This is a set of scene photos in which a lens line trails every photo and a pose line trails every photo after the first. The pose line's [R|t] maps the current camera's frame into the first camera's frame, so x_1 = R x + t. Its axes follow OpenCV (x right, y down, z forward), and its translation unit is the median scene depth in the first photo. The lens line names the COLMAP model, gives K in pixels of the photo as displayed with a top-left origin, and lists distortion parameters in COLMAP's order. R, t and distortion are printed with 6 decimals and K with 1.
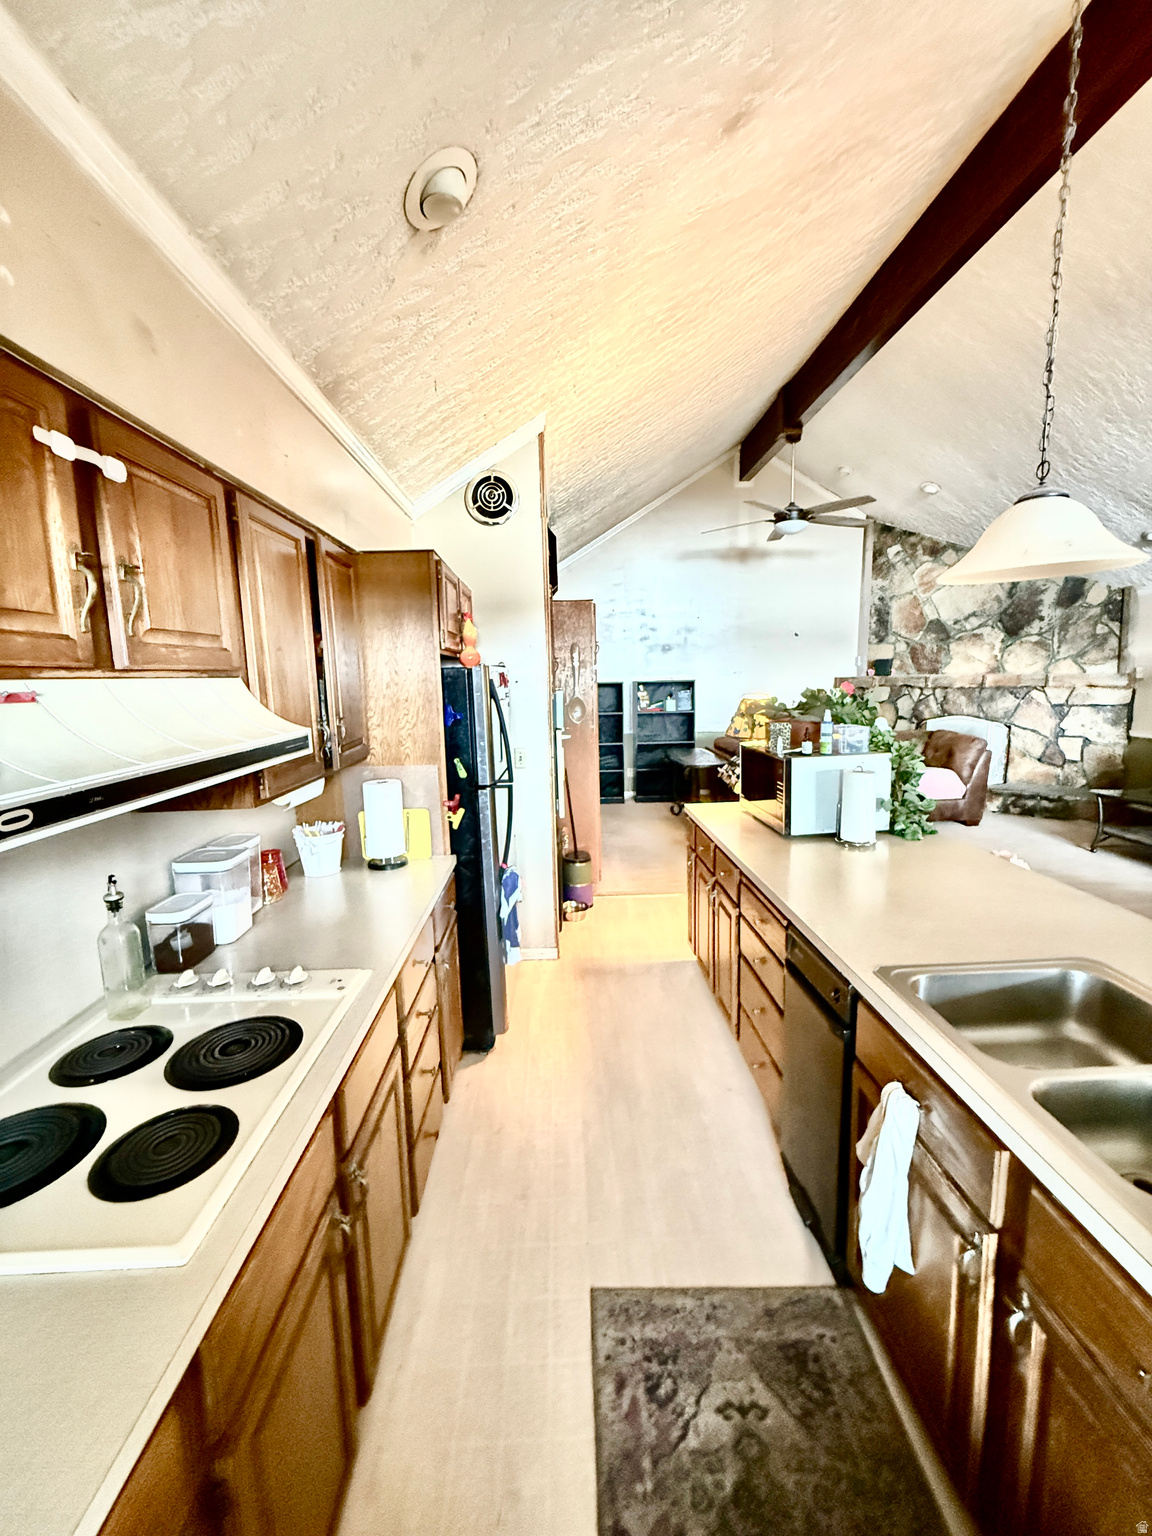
lens RADIAL K [[607.1, 0, 572.6], [0, 607.1, 763.5], [0, 0, 1]] dist [-0.000336, 0.000156]
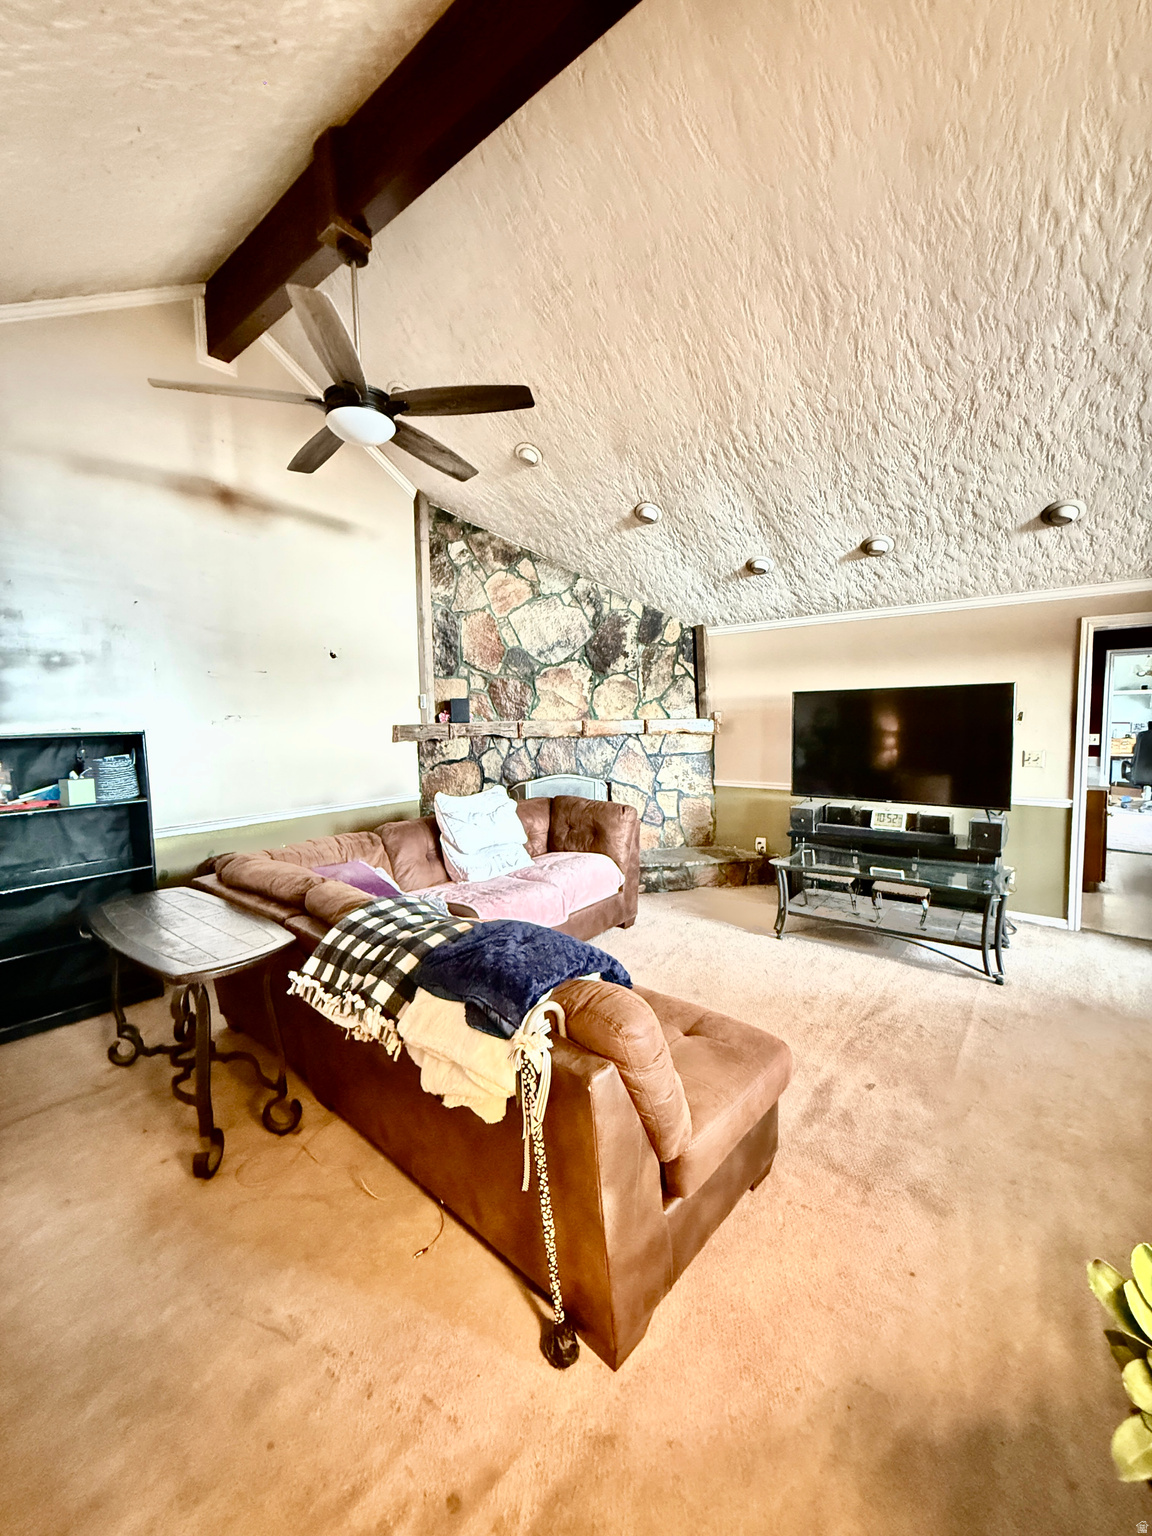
lens RADIAL K [[607.1, 0, 572.6], [0, 607.1, 763.5], [0, 0, 1]] dist [-0.000336, 0.000156]
pose [[0.645995, -0.052365, 0.761543, 0.064539], [0.116052, 0.992785, -0.030179, -0.065882], [-0.754468, 0.107874, 0.647411, 0.486636]]
